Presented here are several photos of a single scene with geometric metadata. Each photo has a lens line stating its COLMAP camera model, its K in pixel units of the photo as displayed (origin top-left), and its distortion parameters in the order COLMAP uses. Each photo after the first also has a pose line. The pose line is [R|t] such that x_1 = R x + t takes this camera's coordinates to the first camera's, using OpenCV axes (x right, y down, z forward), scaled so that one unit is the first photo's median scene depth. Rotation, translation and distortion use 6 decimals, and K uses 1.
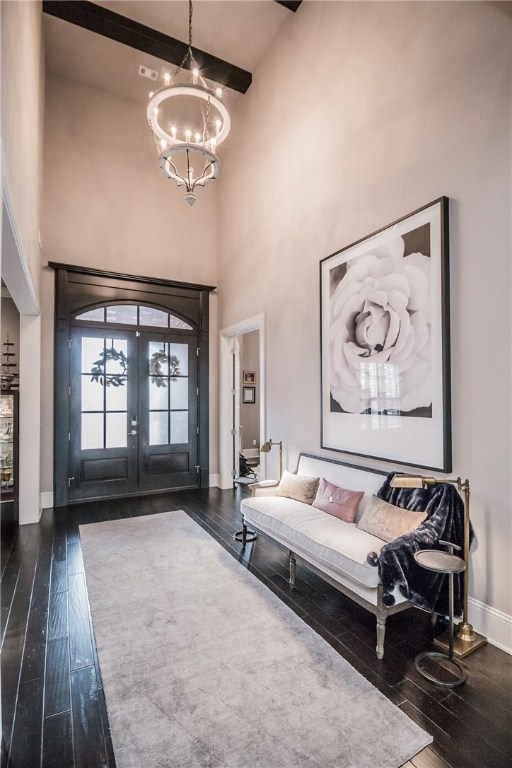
lens RADIAL K [[354.9, 0, 253.1], [0, 354.9, 394.6], [0, 0, 1]] dist [-0.004150, -0.009182]
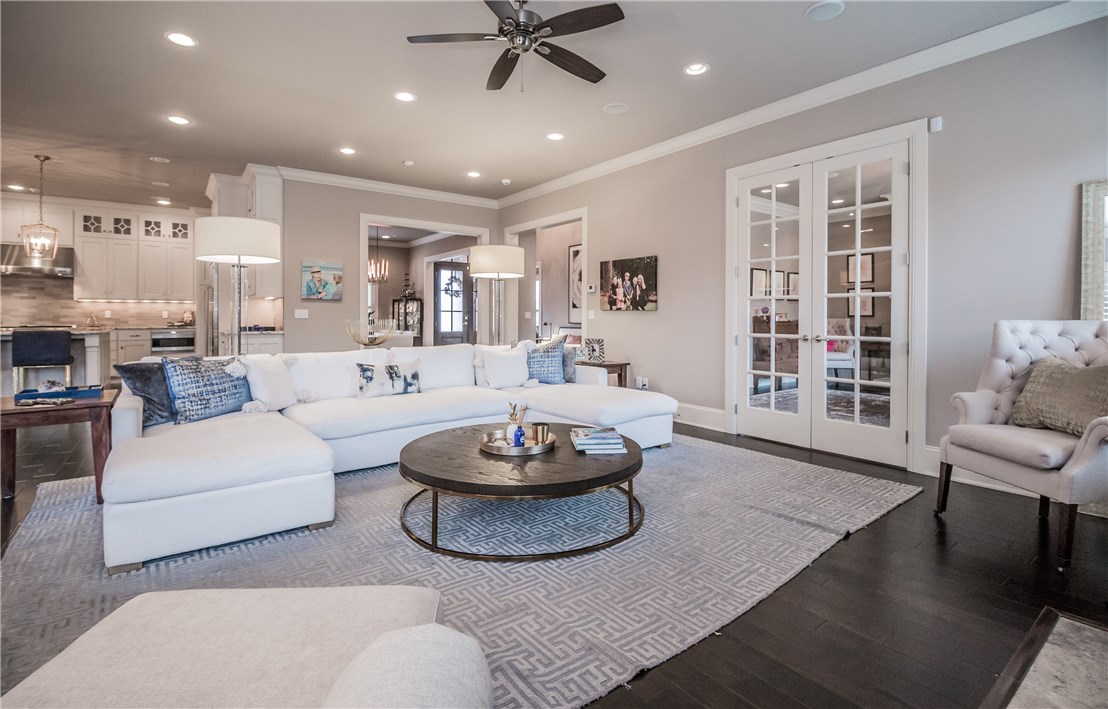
lens RADIAL K [[510.8, 0, 543.1], [0, 510.8, 321.8], [0, 0, 1]] dist [-0.011456, -0.004691]
pose [[0.992155, 0.006159, 0.124860, -0.279667], [-0.008163, 0.999846, 0.015544, 0.058282], [-0.124745, -0.016441, 0.992053, -1.634569]]
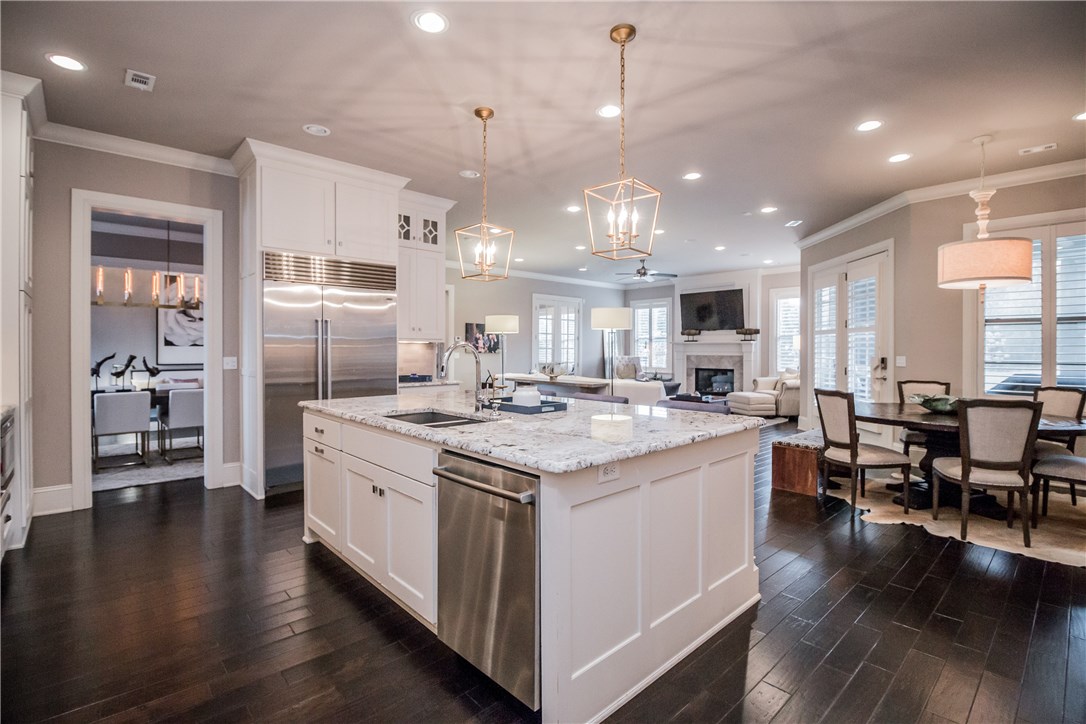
lens RADIAL K [[501.9, 0, 544.5], [0, 501.9, 350.9], [0, 0, 1]] dist [-0.004150, -0.009182]
pose [[-0.234032, 0.000084, 0.972229, -1.961916], [-0.007461, 0.999970, -0.001882, 0.042687], [-0.972200, -0.007694, -0.234024, -0.278373]]
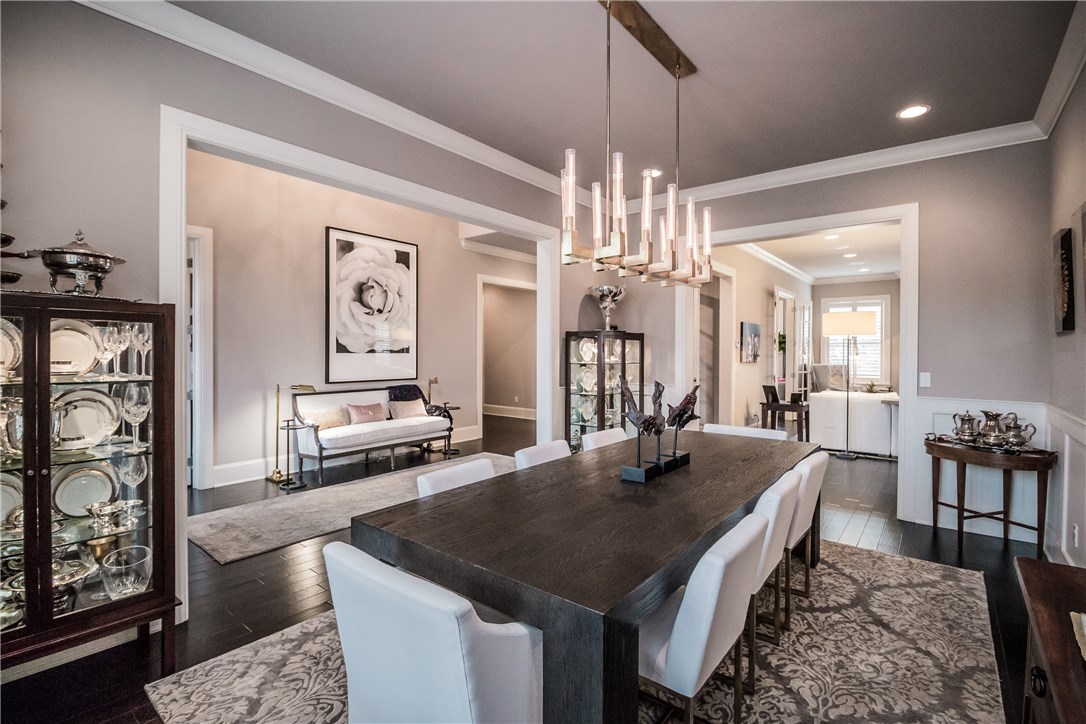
lens RADIAL K [[501.9, 0, 539.6], [0, 501.9, 359.2], [0, 0, 1]] dist [-0.004150, -0.009182]
pose [[-0.375611, -0.013890, 0.926673, -1.097224], [-0.008584, 0.999897, 0.011508, 0.028658], [-0.926738, -0.003632, -0.375692, 0.647306]]
